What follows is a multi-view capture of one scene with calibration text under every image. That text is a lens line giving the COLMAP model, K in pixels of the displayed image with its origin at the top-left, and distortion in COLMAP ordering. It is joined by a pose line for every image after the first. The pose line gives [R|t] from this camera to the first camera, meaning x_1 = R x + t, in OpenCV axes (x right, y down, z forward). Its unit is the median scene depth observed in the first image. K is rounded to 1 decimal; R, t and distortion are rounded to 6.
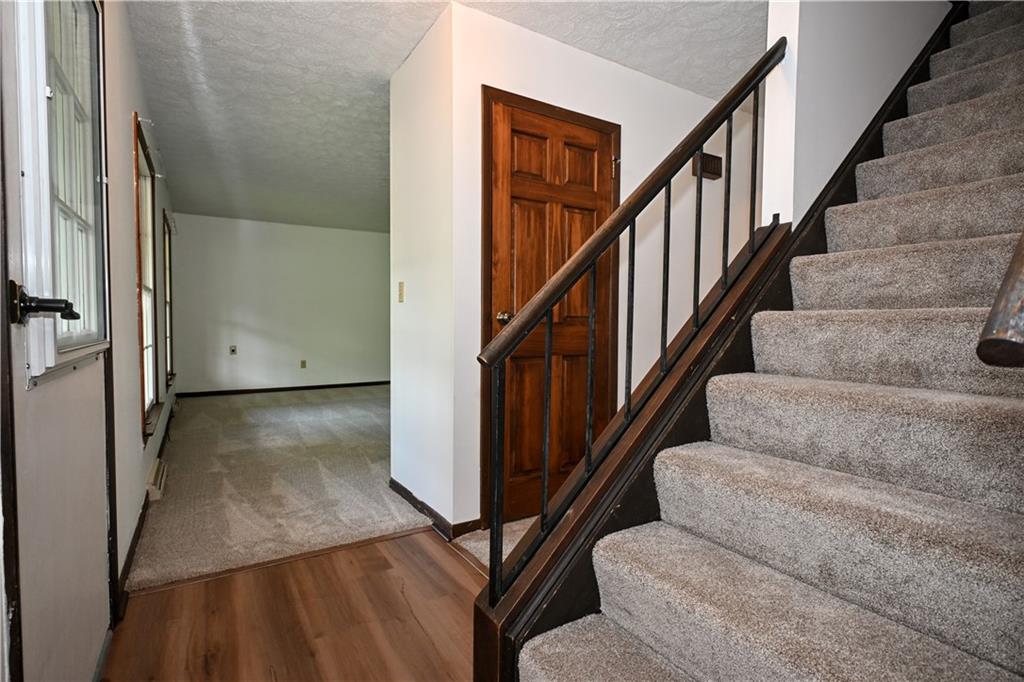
lens RADIAL K [[512.0, 0, 521.8], [0, 512.0, 338.2], [0, 0, 1]] dist [-0.002177, 0.000901]
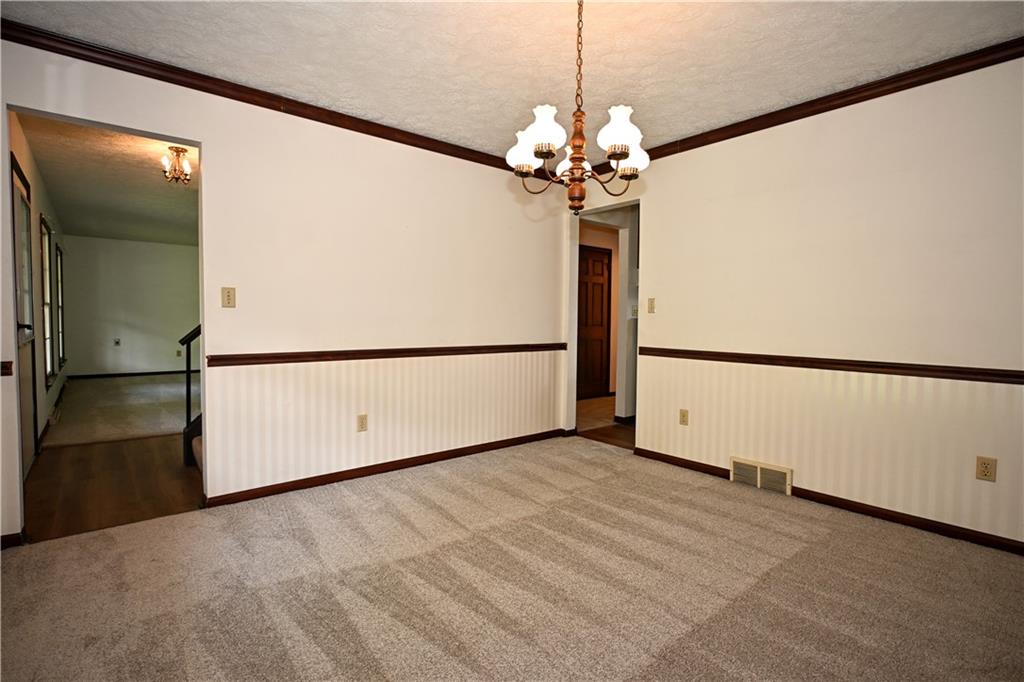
lens RADIAL K [[512.0, 0, 521.8], [0, 512.0, 338.2], [0, 0, 1]] dist [-0.002177, 0.000901]
pose [[0.991601, 0.001795, 0.129324, 0.455541], [-0.003206, 0.999938, 0.010709, -0.005395], [-0.129297, -0.011034, 0.991545, -0.661427]]
